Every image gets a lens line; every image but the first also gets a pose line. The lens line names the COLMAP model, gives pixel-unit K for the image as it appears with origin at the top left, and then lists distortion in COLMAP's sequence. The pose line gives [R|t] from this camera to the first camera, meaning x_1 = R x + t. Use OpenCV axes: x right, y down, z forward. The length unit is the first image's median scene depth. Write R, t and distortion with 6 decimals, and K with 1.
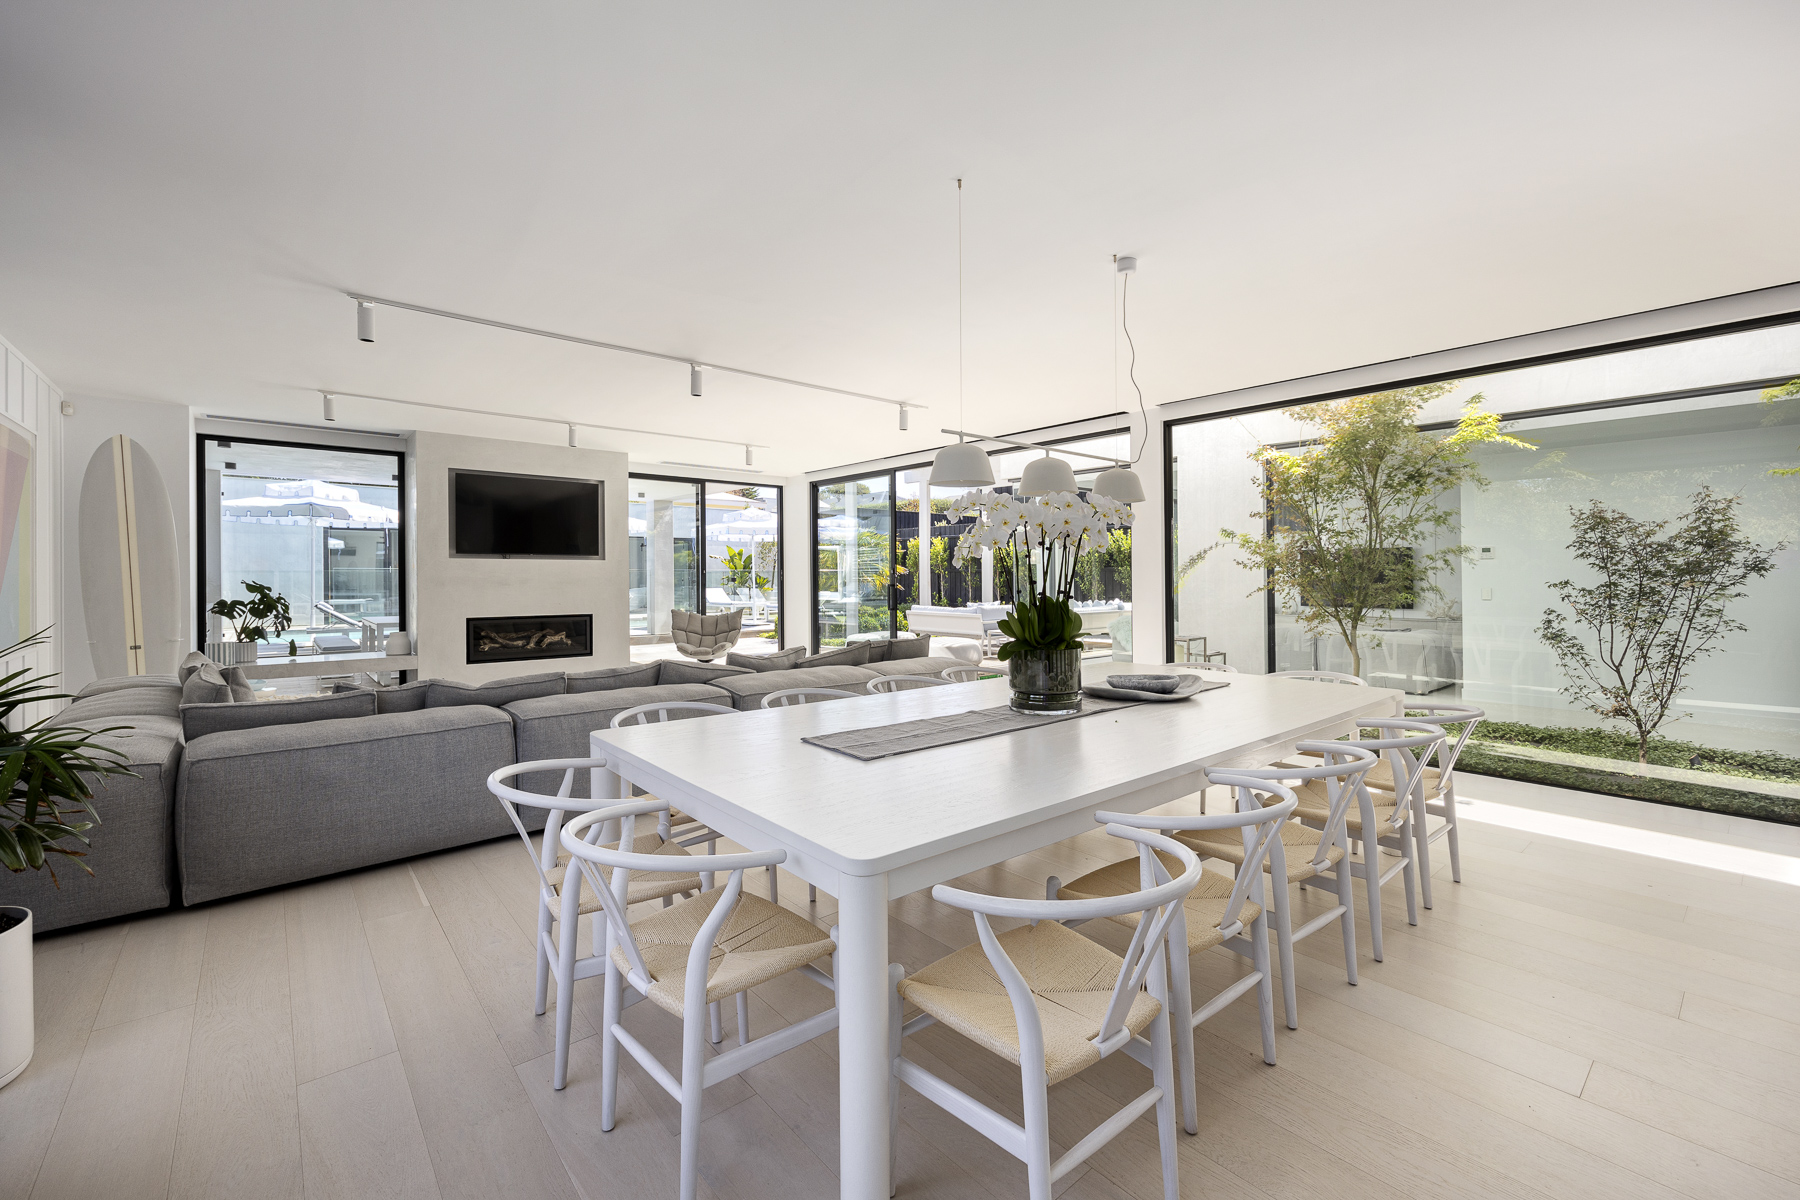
lens RADIAL K [[734.8, 0, 900.0], [0, 734.8, 575.3], [0, 0, 1]] dist [0.000676, 0.000064]
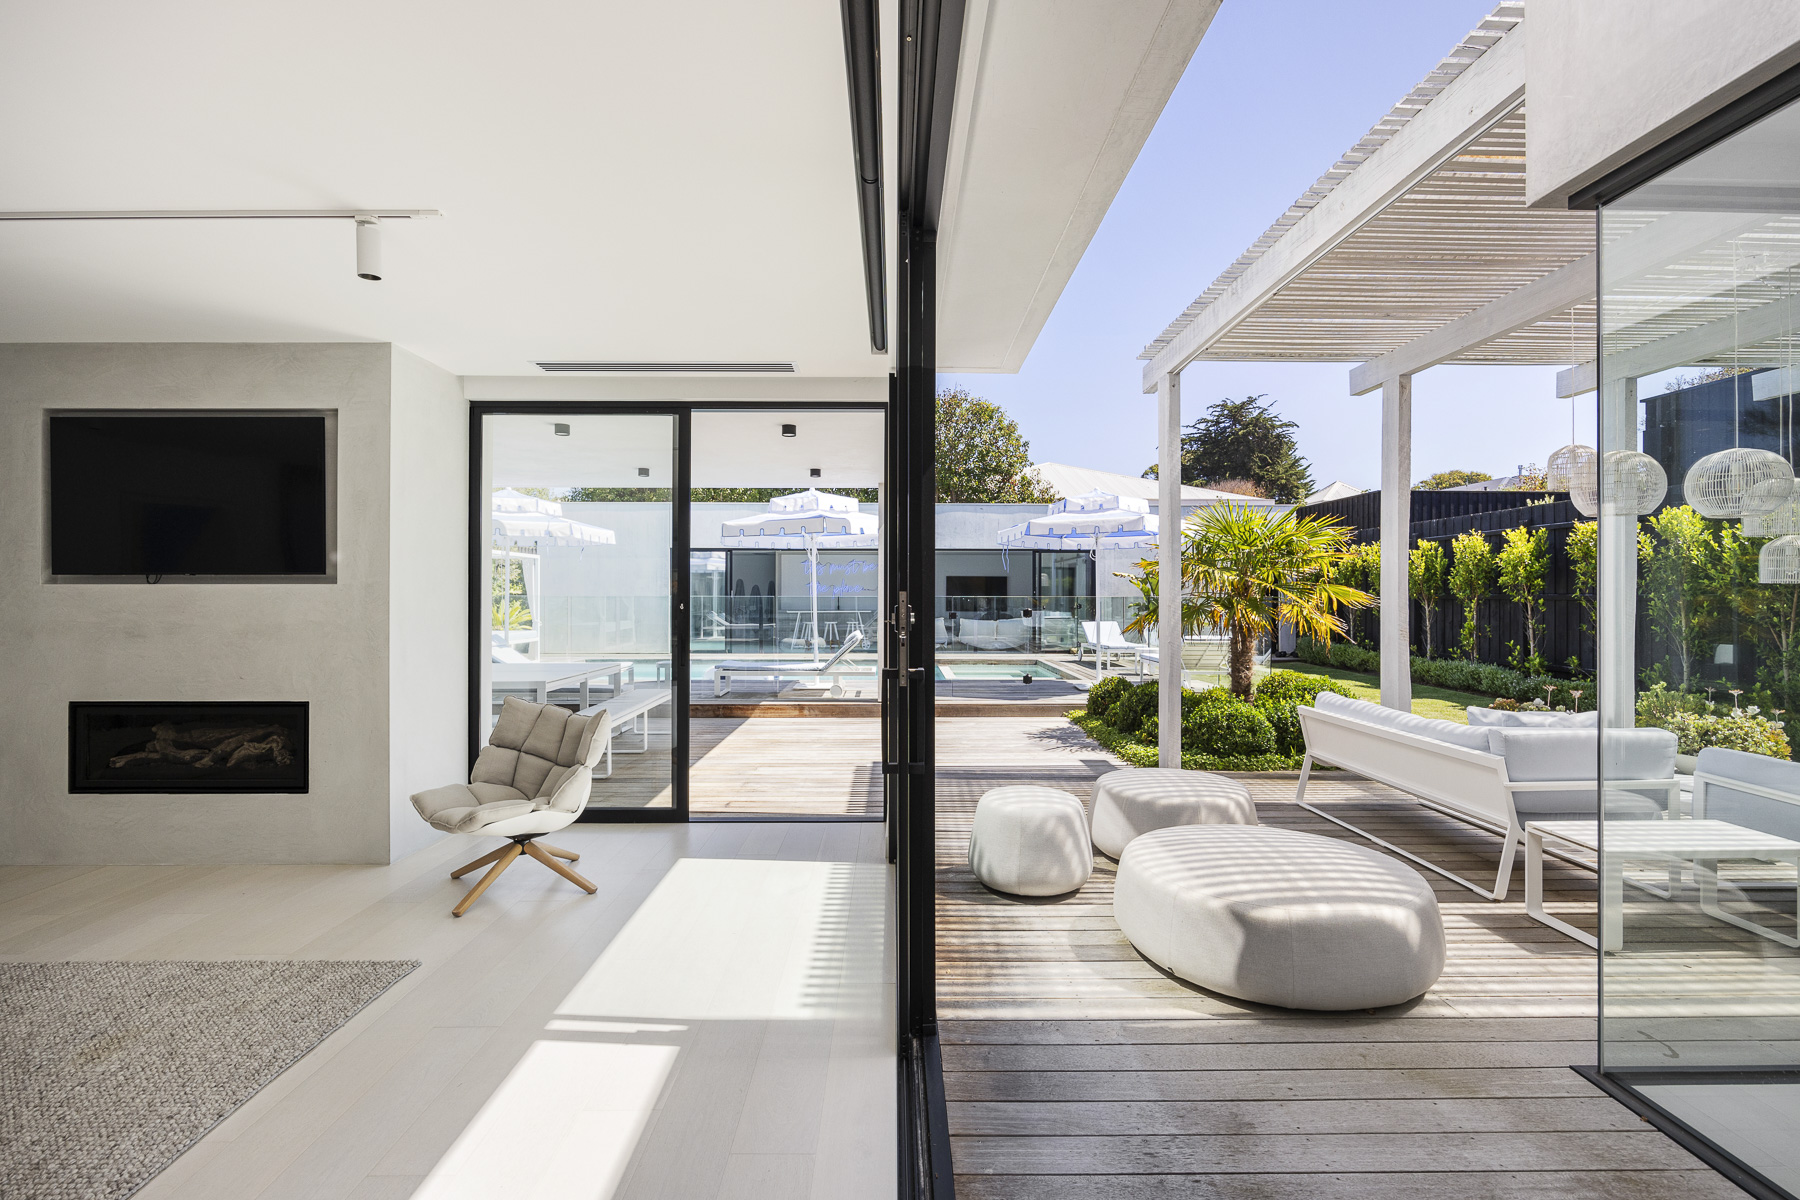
lens RADIAL K [[781.6, 0, 897.3], [0, 781.6, 607.0], [0, 0, 1]] dist [-0.001740, -0.000138]
pose [[0.768436, 0.009024, -0.639863, 0.176492], [-0.002205, 0.999932, 0.011454, -0.013528], [0.639923, -0.007390, 0.768404, 0.891725]]
